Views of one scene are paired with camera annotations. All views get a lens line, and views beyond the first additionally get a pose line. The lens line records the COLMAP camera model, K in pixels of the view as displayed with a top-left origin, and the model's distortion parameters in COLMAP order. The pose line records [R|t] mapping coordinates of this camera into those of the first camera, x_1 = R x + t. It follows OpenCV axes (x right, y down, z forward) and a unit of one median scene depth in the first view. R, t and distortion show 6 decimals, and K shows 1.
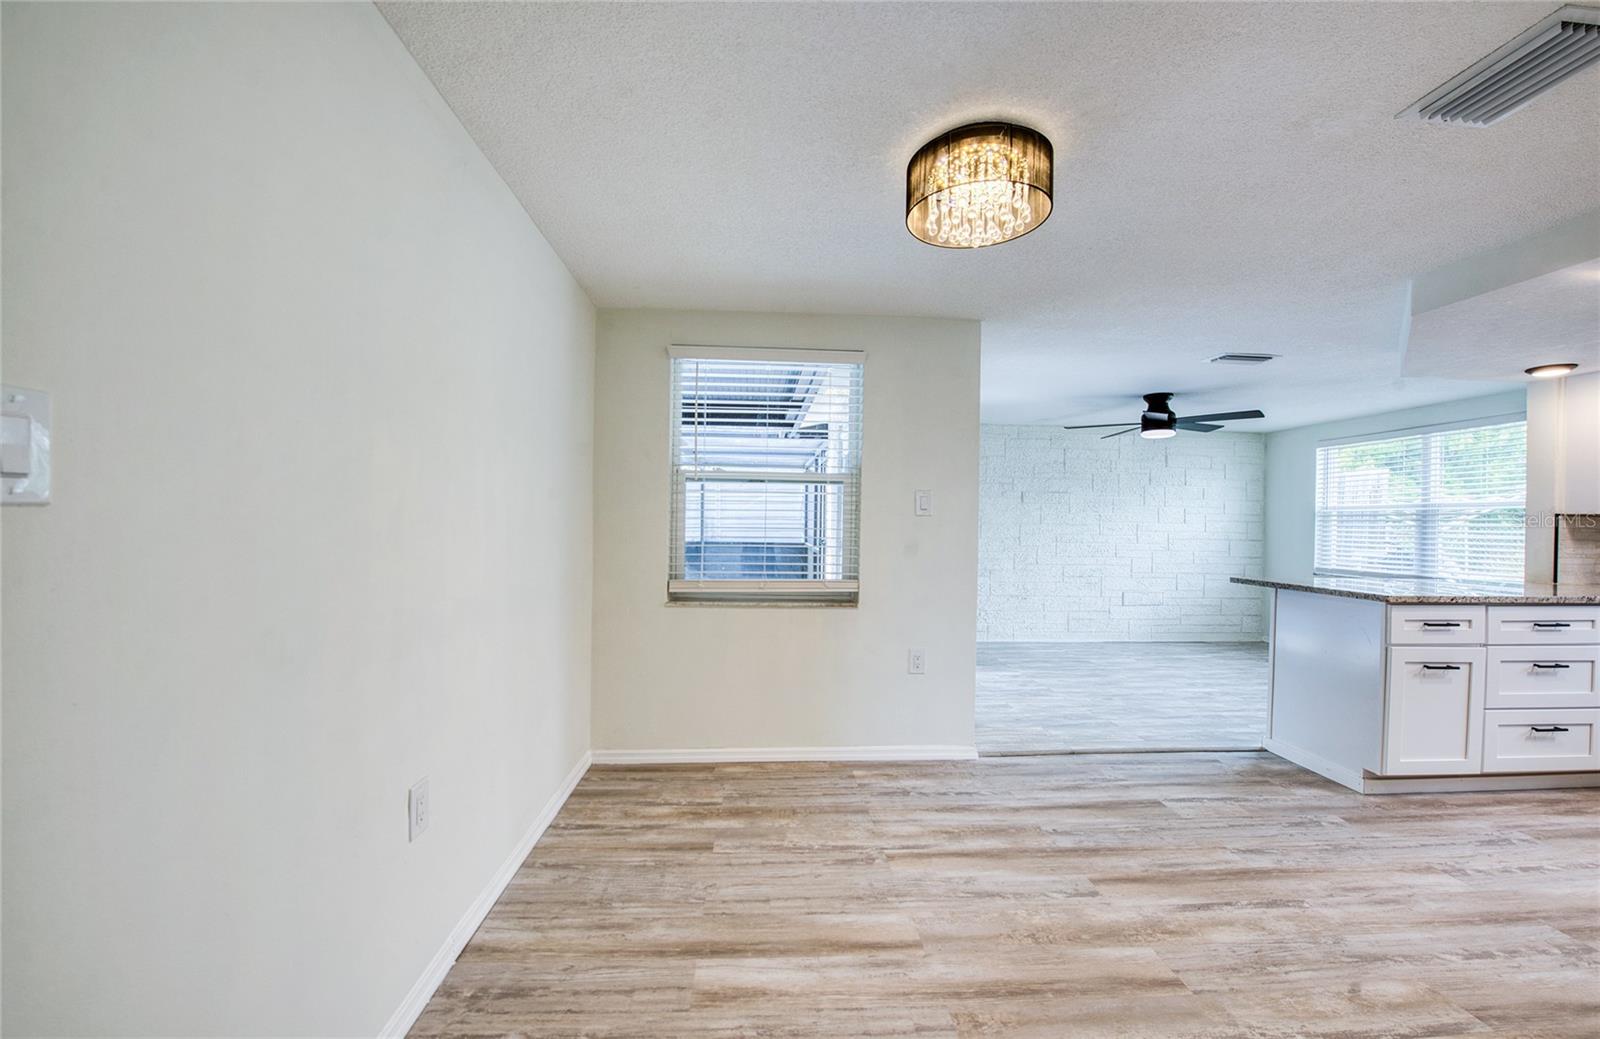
lens RADIAL K [[645.0, 0, 784.8], [0, 645.0, 521.5], [0, 0, 1]] dist [-0.020905, -0.000066]
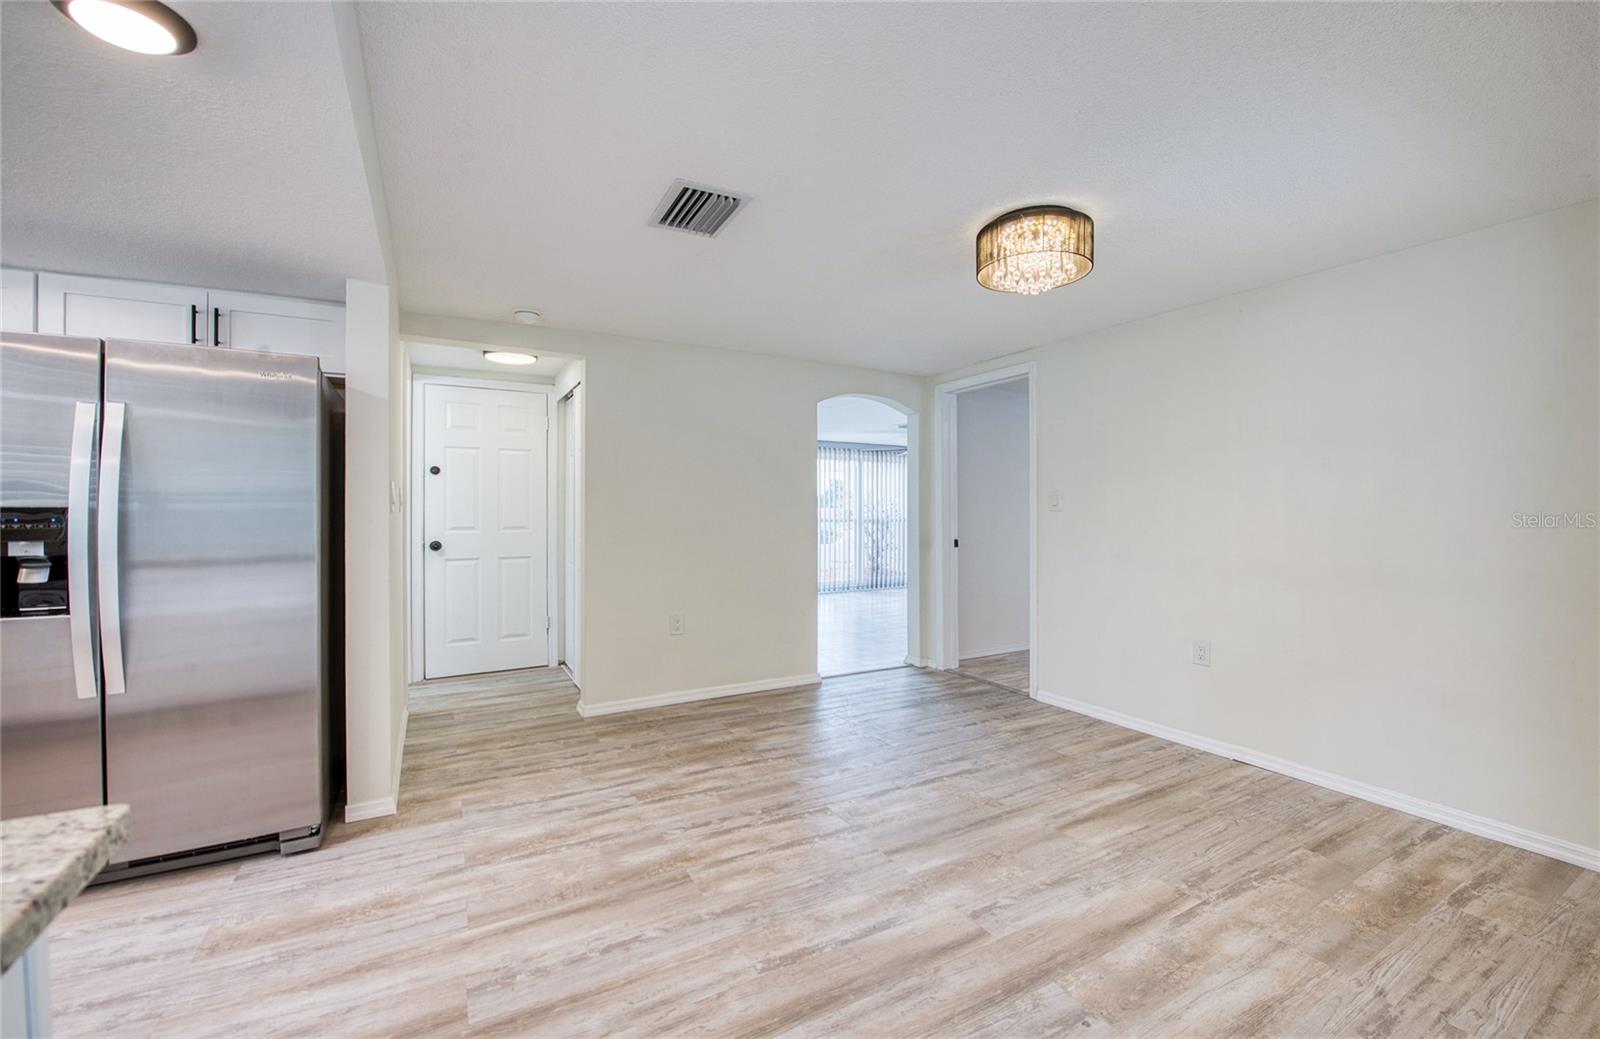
lens RADIAL K [[644.8, 0, 803.6], [0, 644.8, 481.0], [0, 0, 1]] dist [-0.012751, -0.002428]
pose [[-0.895739, -0.037064, -0.443032, 0.850316], [-0.013972, 0.998373, -0.055275, 0.021910], [0.444360, -0.043322, -0.894800, 1.306394]]
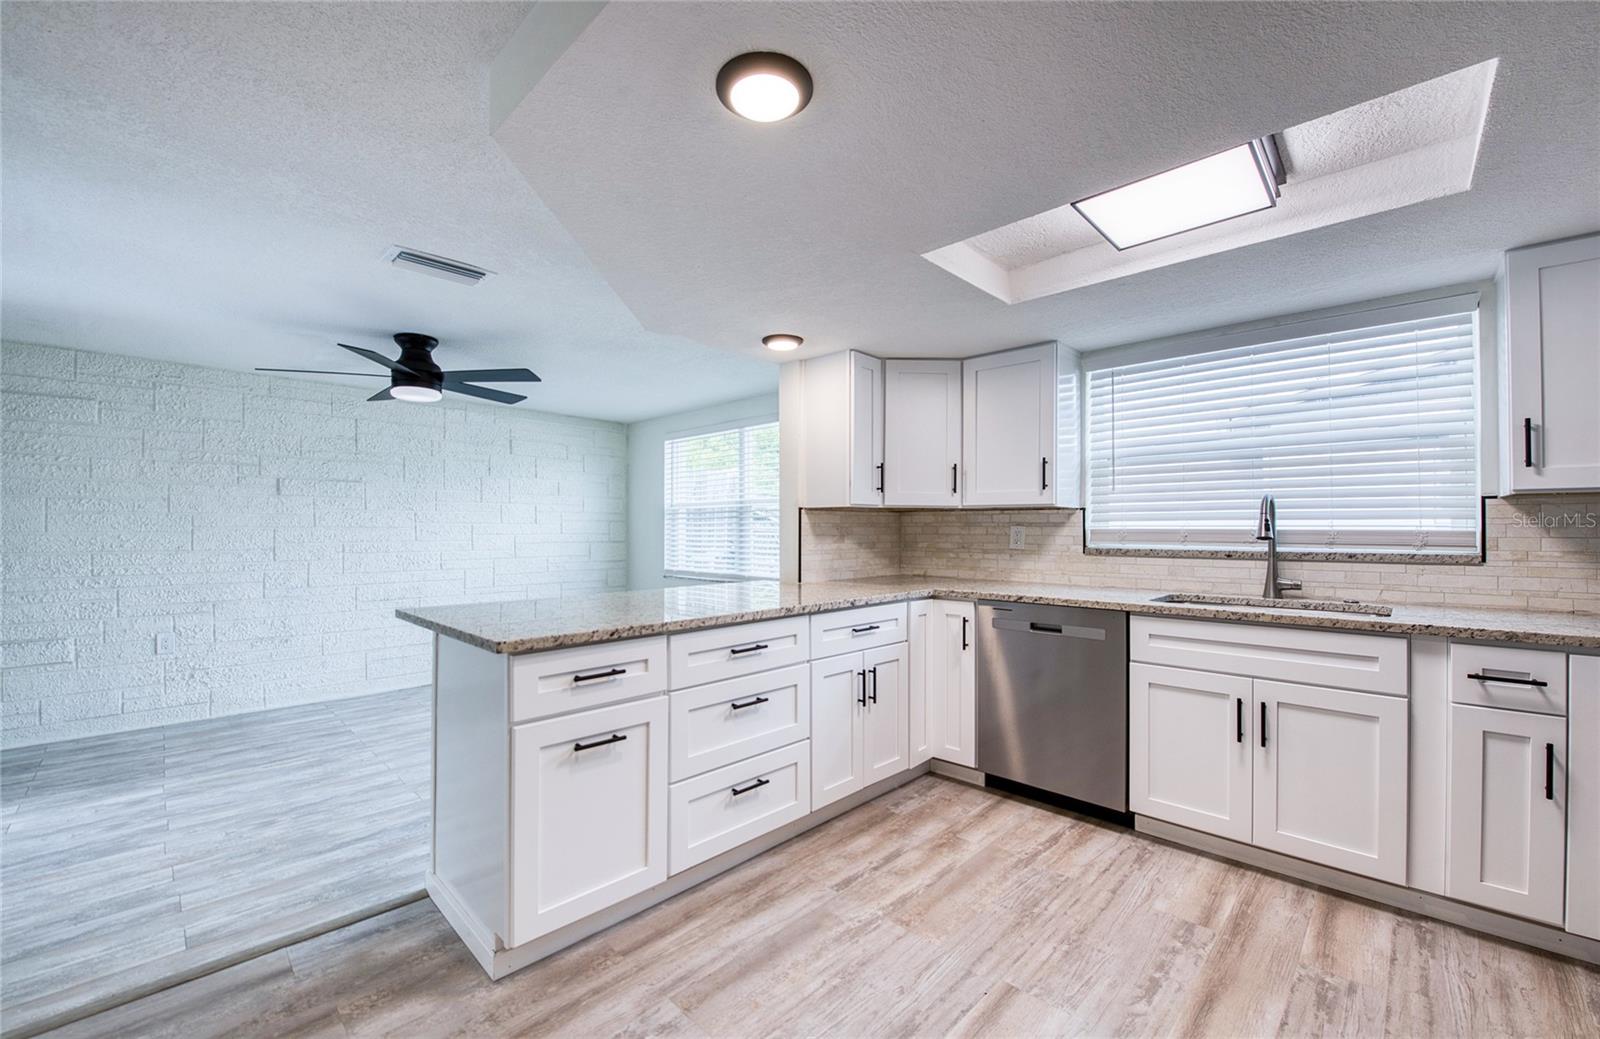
lens RADIAL K [[641.0, 0, 795.3], [0, 641.0, 522.5], [0, 0, 1]] dist [-0.017923, -0.000459]
pose [[0.741016, -0.011269, 0.671393, 0.763692], [0.014136, 0.999899, 0.001181, 0.012271], [-0.671339, 0.008616, 0.741100, 0.390899]]
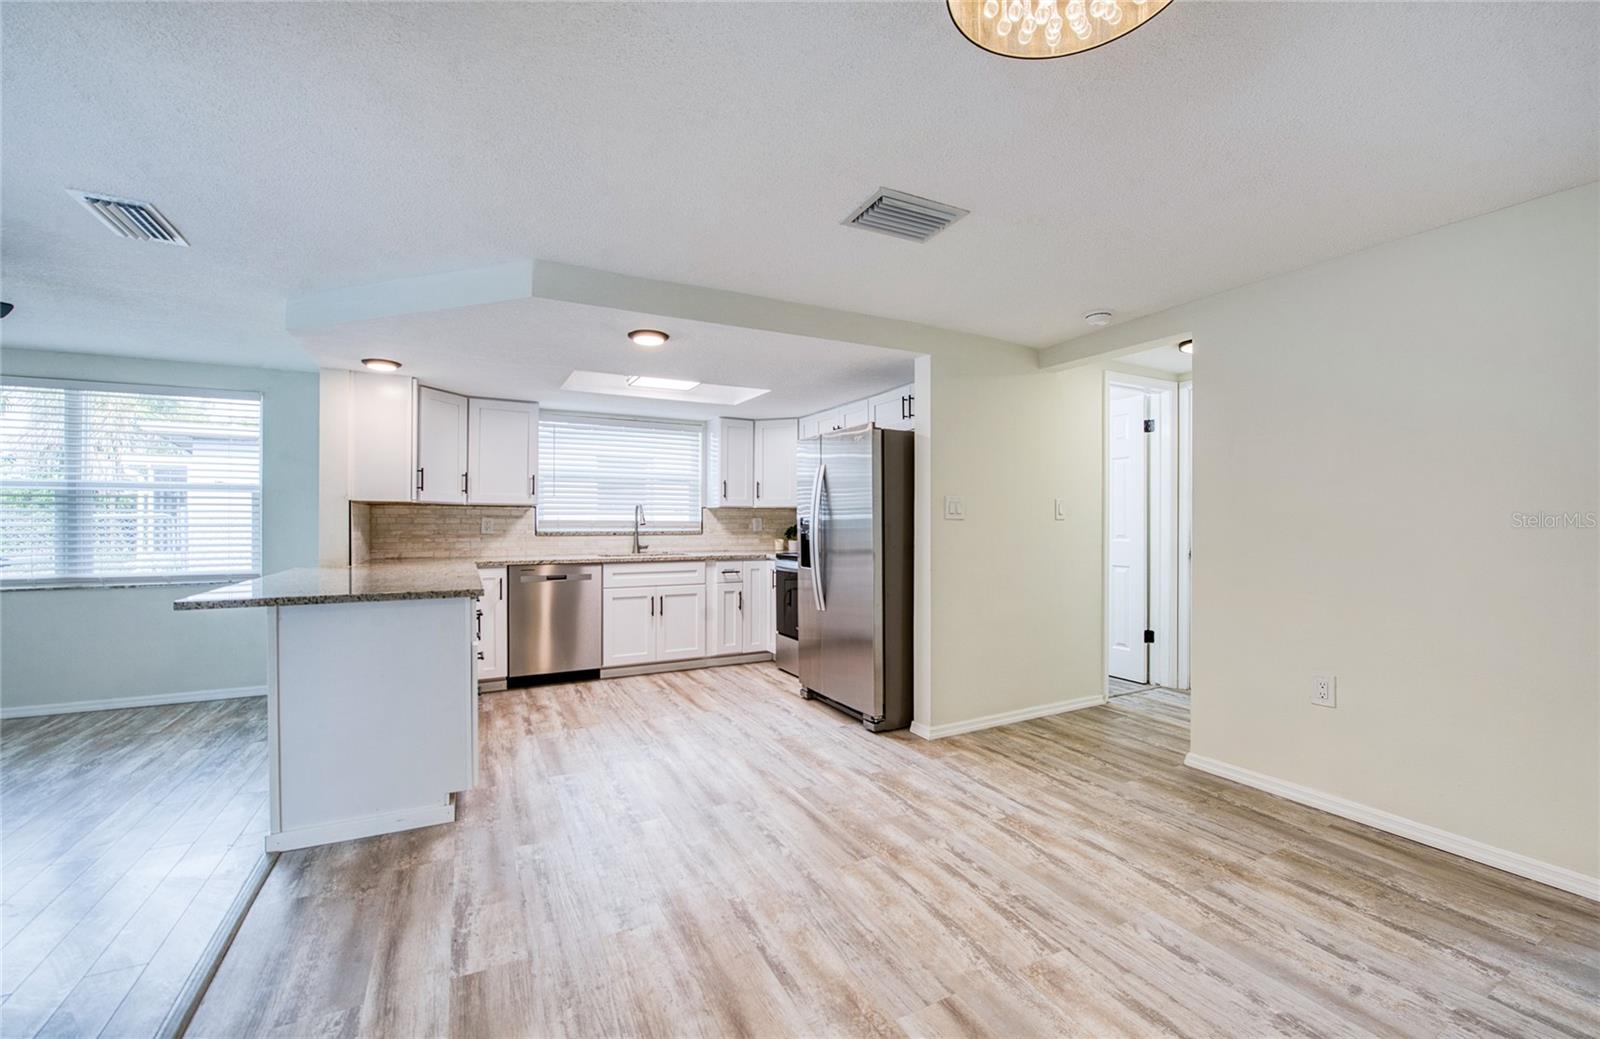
lens RADIAL K [[640.6, 0, 810.8], [0, 640.6, 528.4], [0, 0, 1]] dist [-0.013865, -0.002037]
pose [[-0.425135, -0.026932, 0.904729, -0.074222], [-0.006959, 0.999625, 0.026487, 0.003090], [-0.905103, 0.004965, -0.425163, 0.960781]]
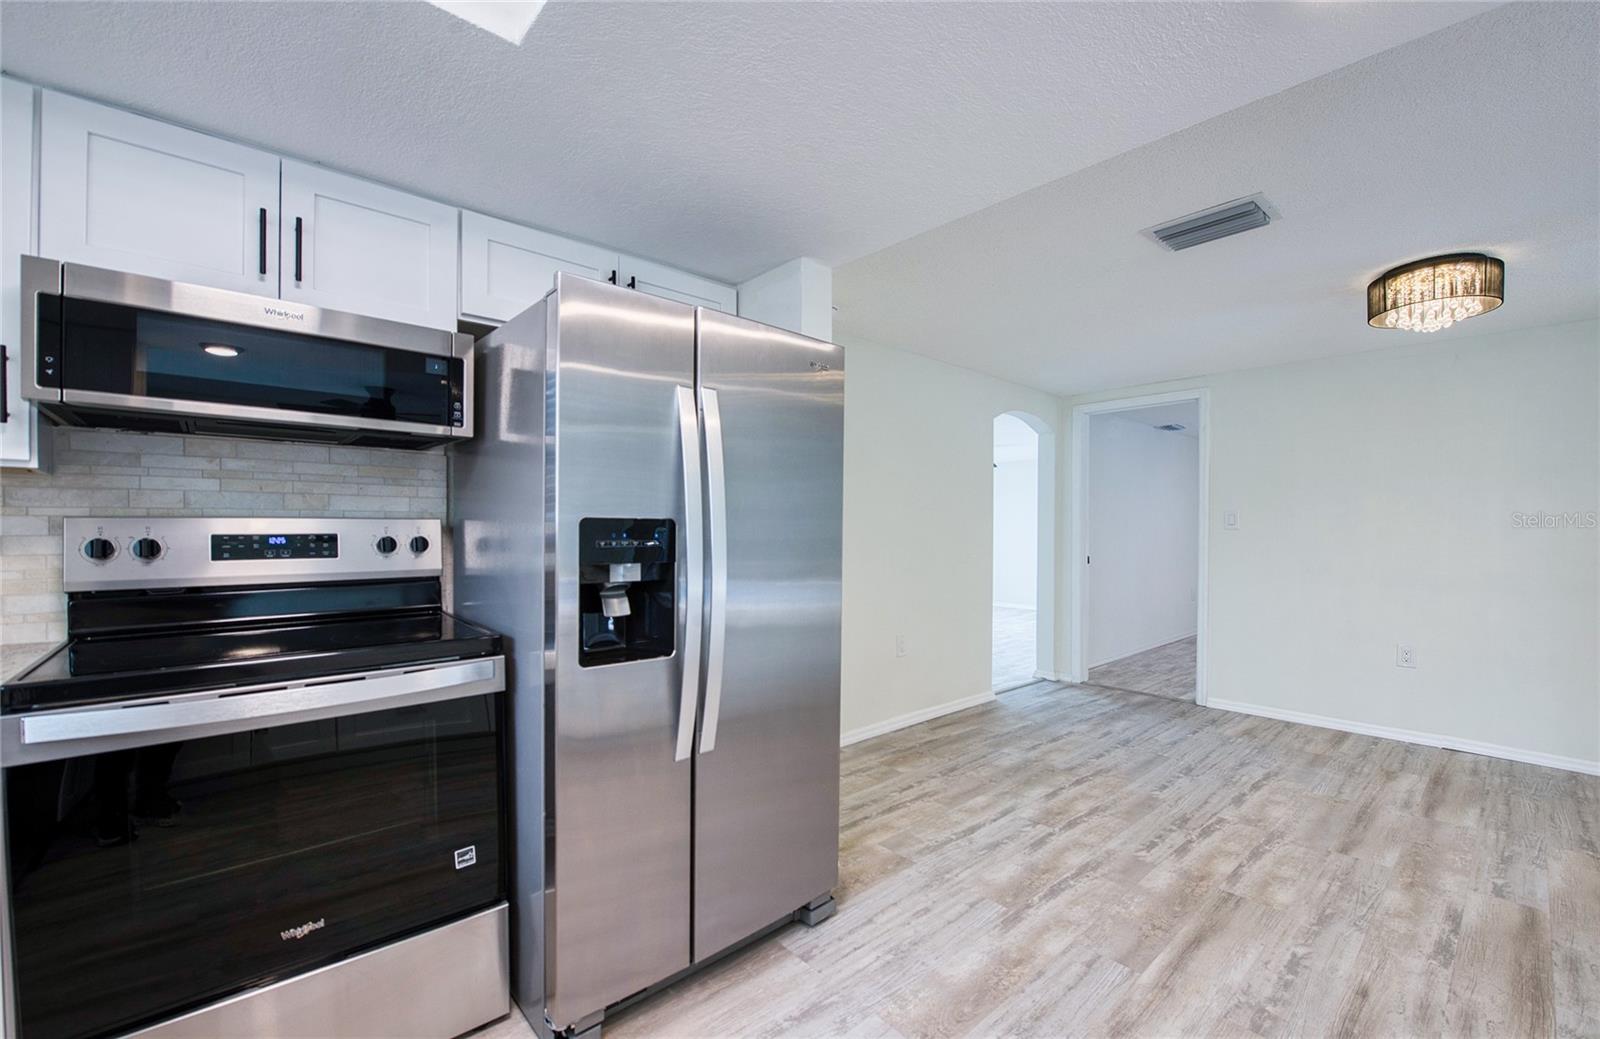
lens RADIAL K [[654.0, 0, 786.3], [0, 654.0, 533.4], [0, 0, 1]] dist [-0.018455, -0.000593]
pose [[-0.791376, -0.016662, -0.611103, 1.516117], [-0.020854, 0.999783, -0.000253, 0.027125], [0.610974, 0.012543, -0.791551, 0.831904]]
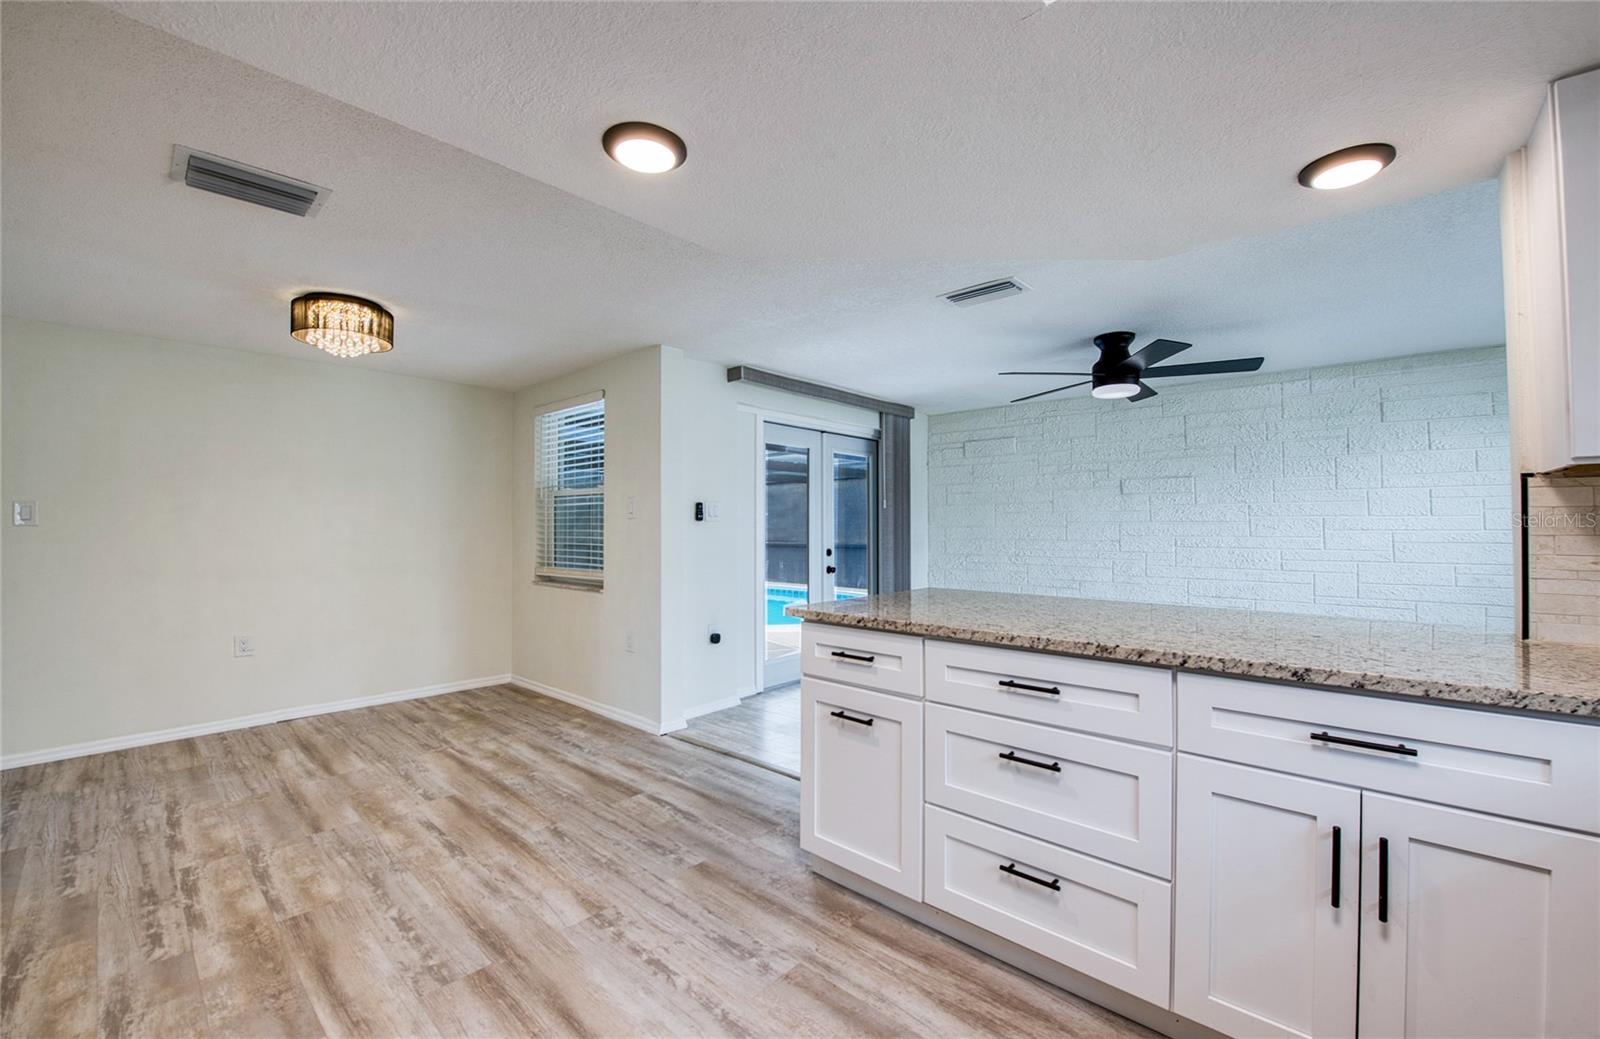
lens RADIAL K [[652.1, 0, 801.4], [0, 652.1, 512.9], [0, 0, 1]] dist [-0.014837, -0.002321]
pose [[0.696634, -0.032929, -0.716671, 1.535867], [0.014137, 0.999382, -0.032177, 0.027875], [0.717287, 0.012284, 0.696669, 0.458197]]
